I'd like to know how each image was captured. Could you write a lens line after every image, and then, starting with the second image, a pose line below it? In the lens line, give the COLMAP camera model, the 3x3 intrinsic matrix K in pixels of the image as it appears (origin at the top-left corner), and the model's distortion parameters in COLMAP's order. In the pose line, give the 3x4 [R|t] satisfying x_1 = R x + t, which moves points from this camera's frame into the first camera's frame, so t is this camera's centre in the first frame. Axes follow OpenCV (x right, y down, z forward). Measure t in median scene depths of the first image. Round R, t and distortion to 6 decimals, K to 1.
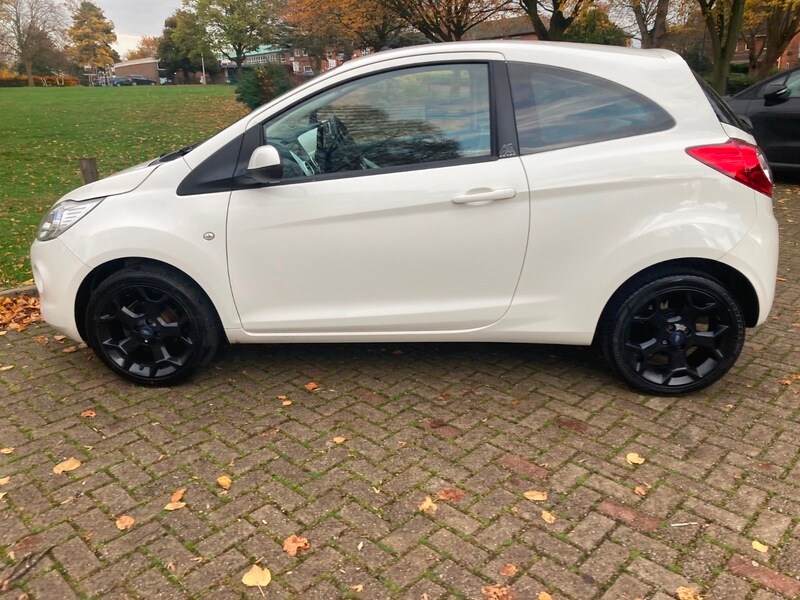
lens RADIAL K [[667.9, 0, 392.7], [0, 667.9, 297.2], [0, 0, 1]] dist [0.029531, -0.014789]
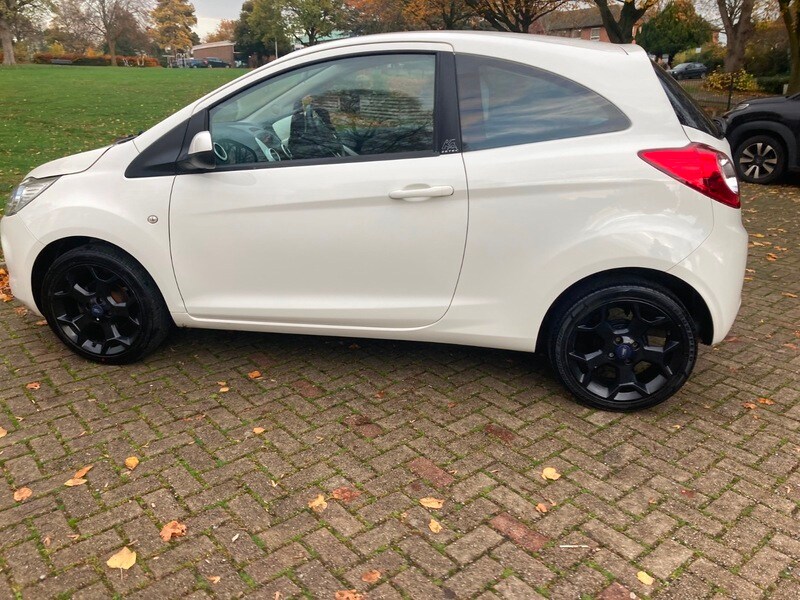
lens RADIAL K [[667.9, 0, 390.6], [0, 667.9, 304.6], [0, 0, 1]] dist [0.029531, -0.014789]
pose [[0.993609, 0.061228, -0.094825, 0.187416], [-0.058784, 0.997868, 0.028358, -0.012858], [0.096359, -0.022603, 0.995090, 0.026738]]
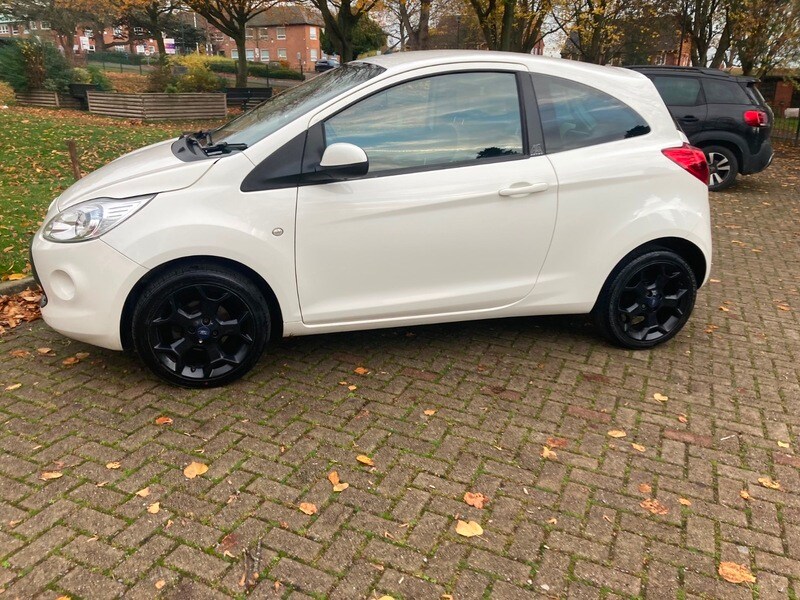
lens RADIAL K [[667.9, 0, 394.9], [0, 667.9, 305.2], [0, 0, 1]] dist [0.029531, -0.014789]
pose [[0.939048, -0.067838, 0.337027, -0.466114], [0.059305, 0.997606, 0.035563, -0.005736], [-0.338633, -0.013408, 0.940823, -0.013507]]
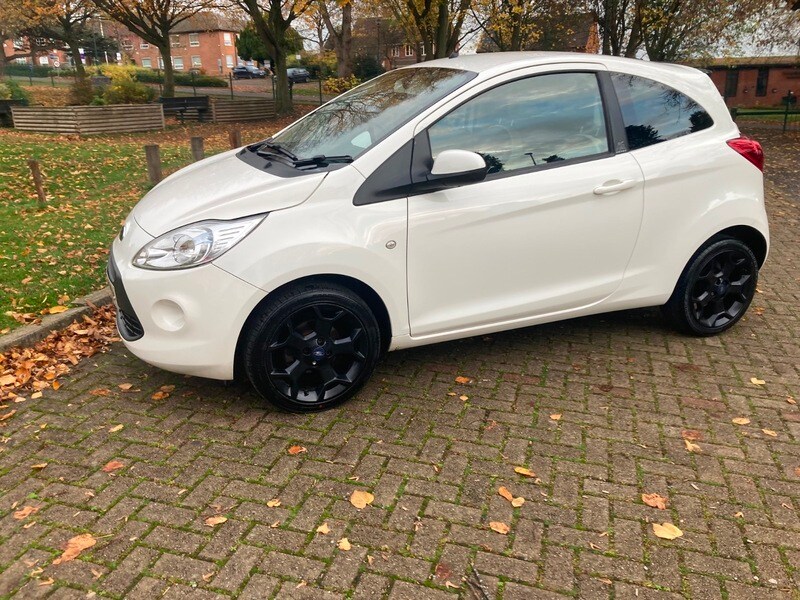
lens RADIAL K [[667.9, 0, 394.7], [0, 667.9, 298.9], [0, 0, 1]] dist [0.029531, -0.014789]
pose [[0.889786, -0.129437, 0.437637, -0.724103], [0.127200, 0.991275, 0.034565, -0.045471], [-0.438293, 0.024912, 0.898487, 0.122392]]
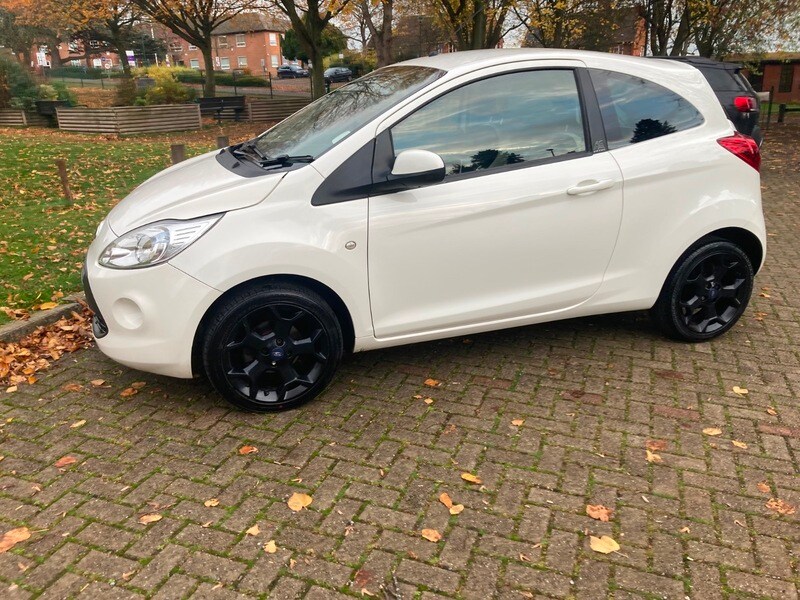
lens RADIAL K [[667.9, 0, 394.8], [0, 667.9, 298.0], [0, 0, 1]] dist [0.029531, -0.014789]
pose [[0.918142, -0.119071, 0.377939, -0.604412], [0.117245, 0.992710, 0.027929, -0.034546], [-0.378509, 0.018668, 0.925409, 0.078345]]
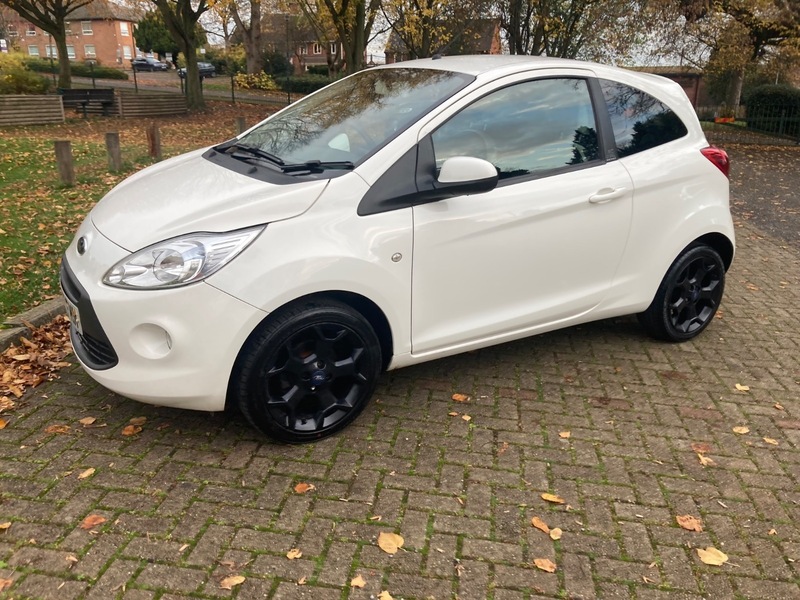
lens RADIAL K [[667.9, 0, 400.5], [0, 667.9, 290.0], [0, 0, 1]] dist [0.029531, -0.014789]
pose [[0.814799, -0.138185, 0.563035, -0.805107], [0.137901, 0.989500, 0.043287, -0.087237], [-0.563104, 0.042373, 0.825299, 0.252258]]
